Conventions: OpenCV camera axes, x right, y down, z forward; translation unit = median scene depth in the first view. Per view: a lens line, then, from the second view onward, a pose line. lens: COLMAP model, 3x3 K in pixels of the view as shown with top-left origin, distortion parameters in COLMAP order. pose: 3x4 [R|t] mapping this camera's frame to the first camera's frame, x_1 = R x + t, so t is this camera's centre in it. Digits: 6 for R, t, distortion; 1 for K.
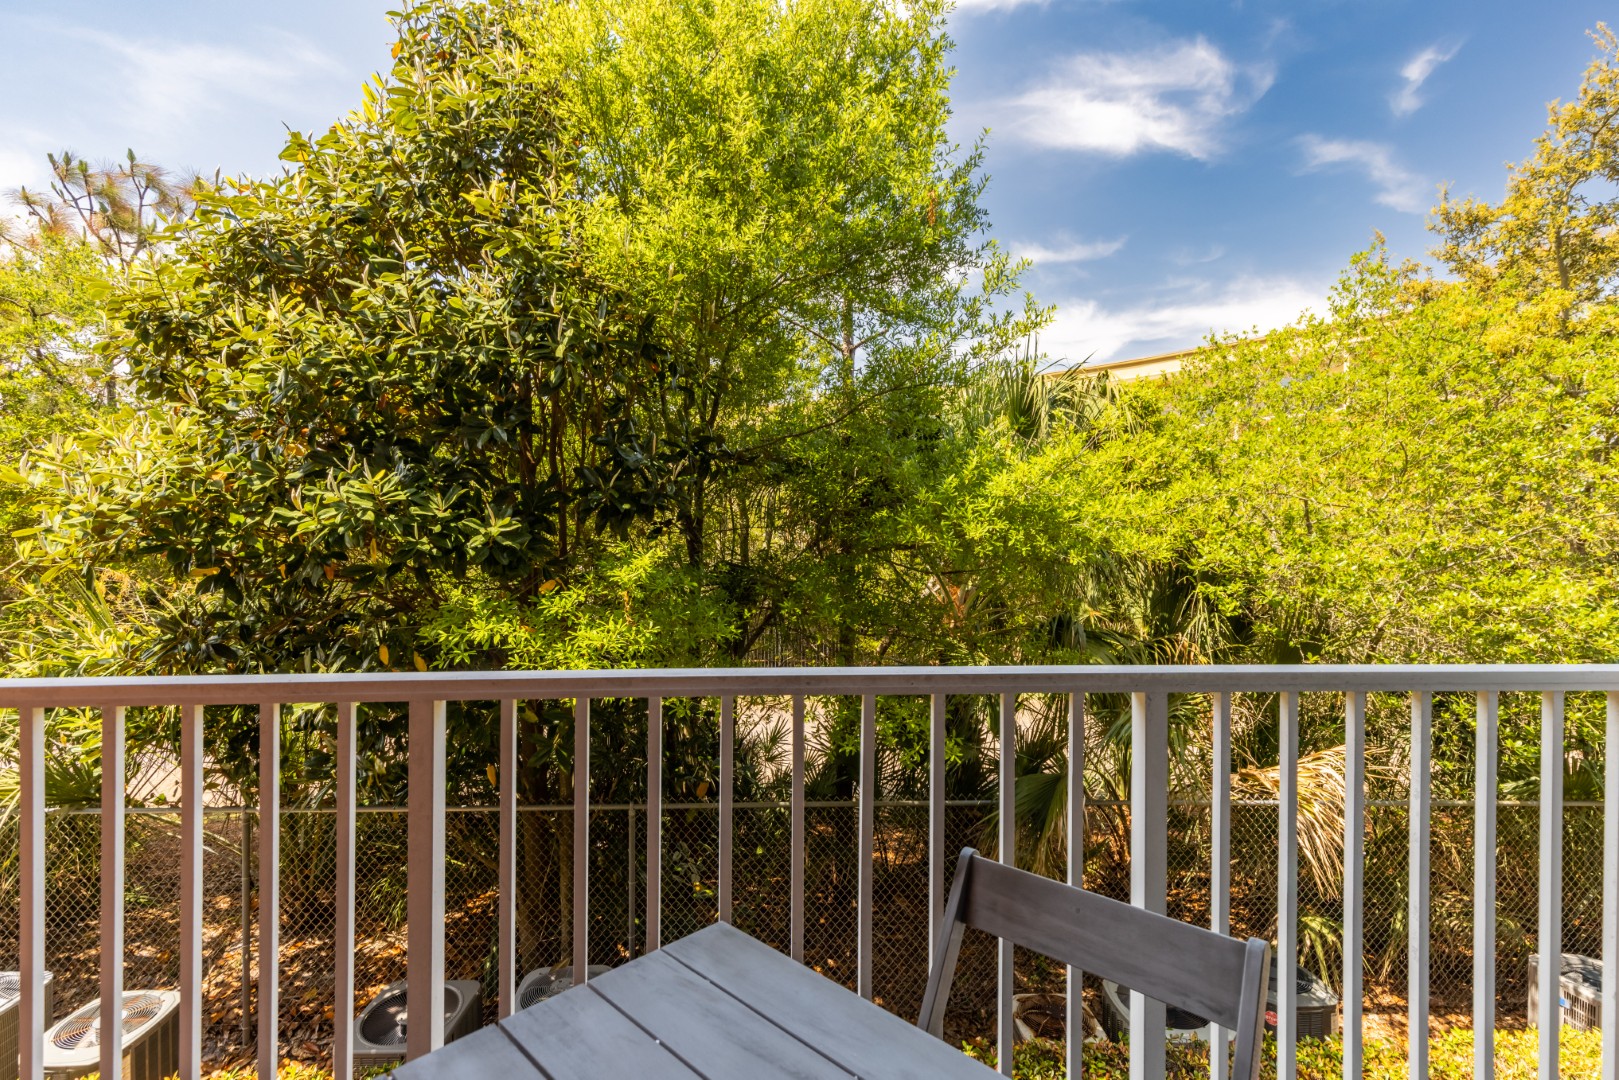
lens RADIAL K [[739.0, 0, 810.7], [0, 739.0, 543.0], [0, 0, 1]] dist [0.010397, -0.000163]
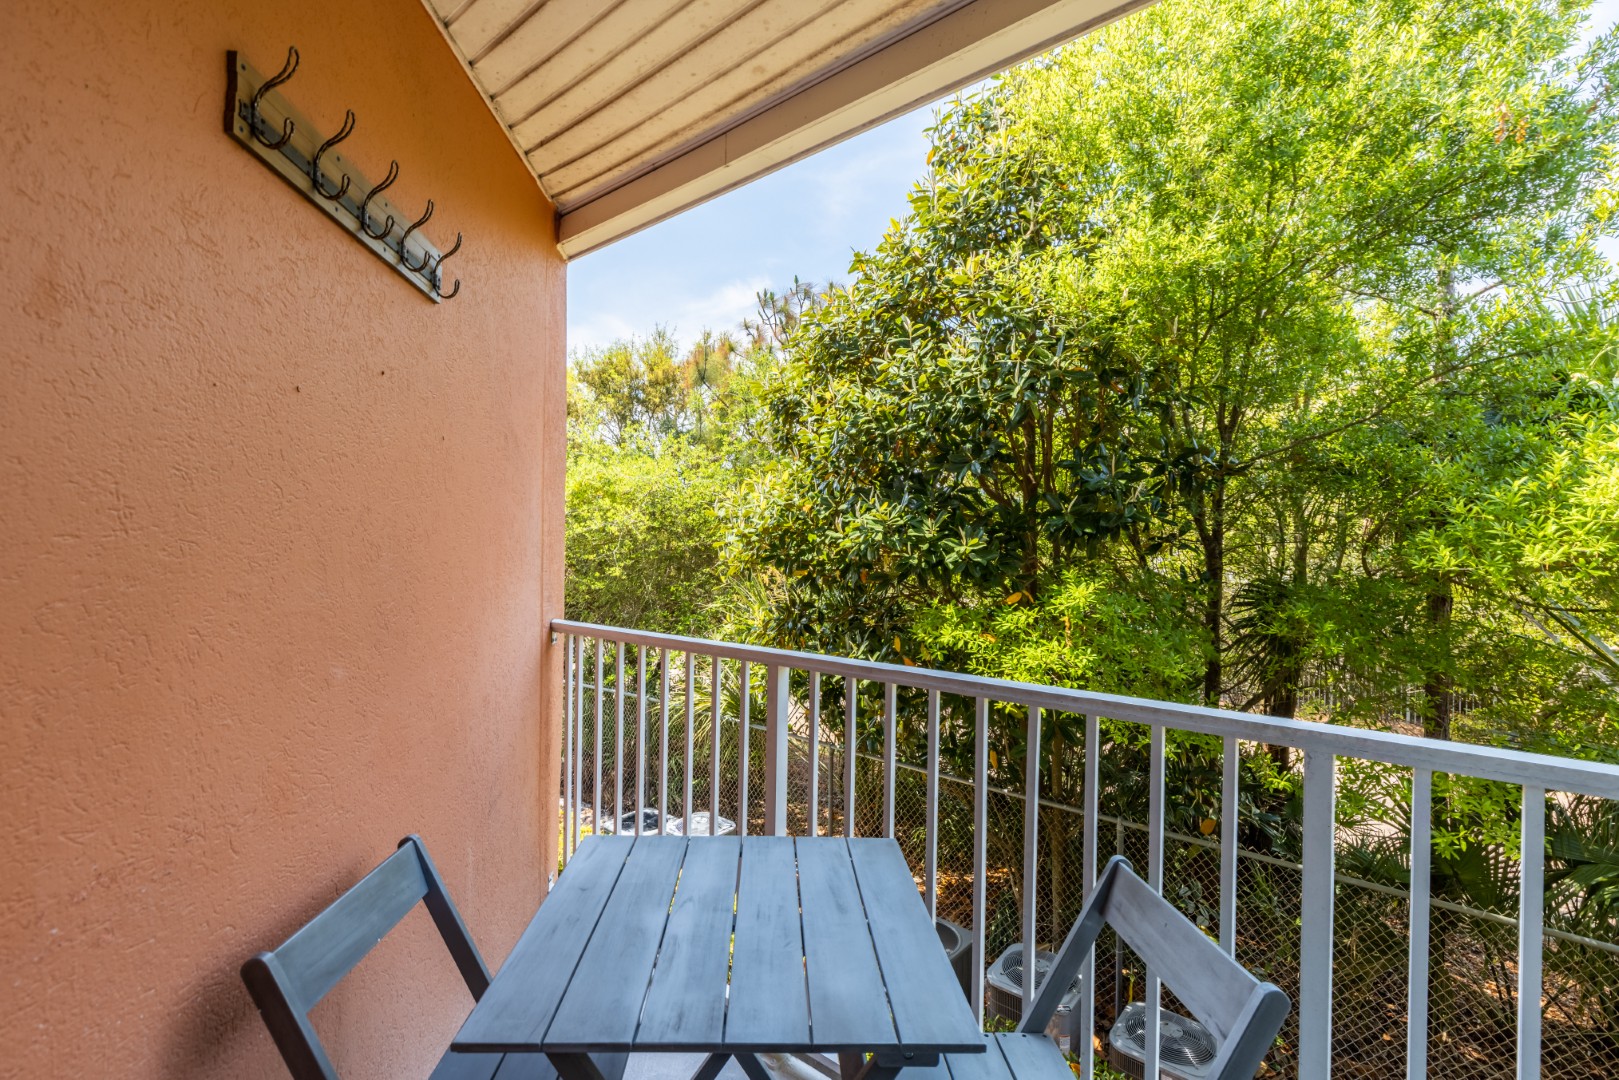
lens RADIAL K [[738.2, 0, 796.6], [0, 738.2, 544.4], [0, 0, 1]] dist [0.010860, -0.001144]
pose [[0.720942, 0.010555, -0.692915, 0.178512], [-0.015411, 0.999881, -0.000804, -0.016584], [0.692824, 0.011258, 0.721019, -0.044528]]
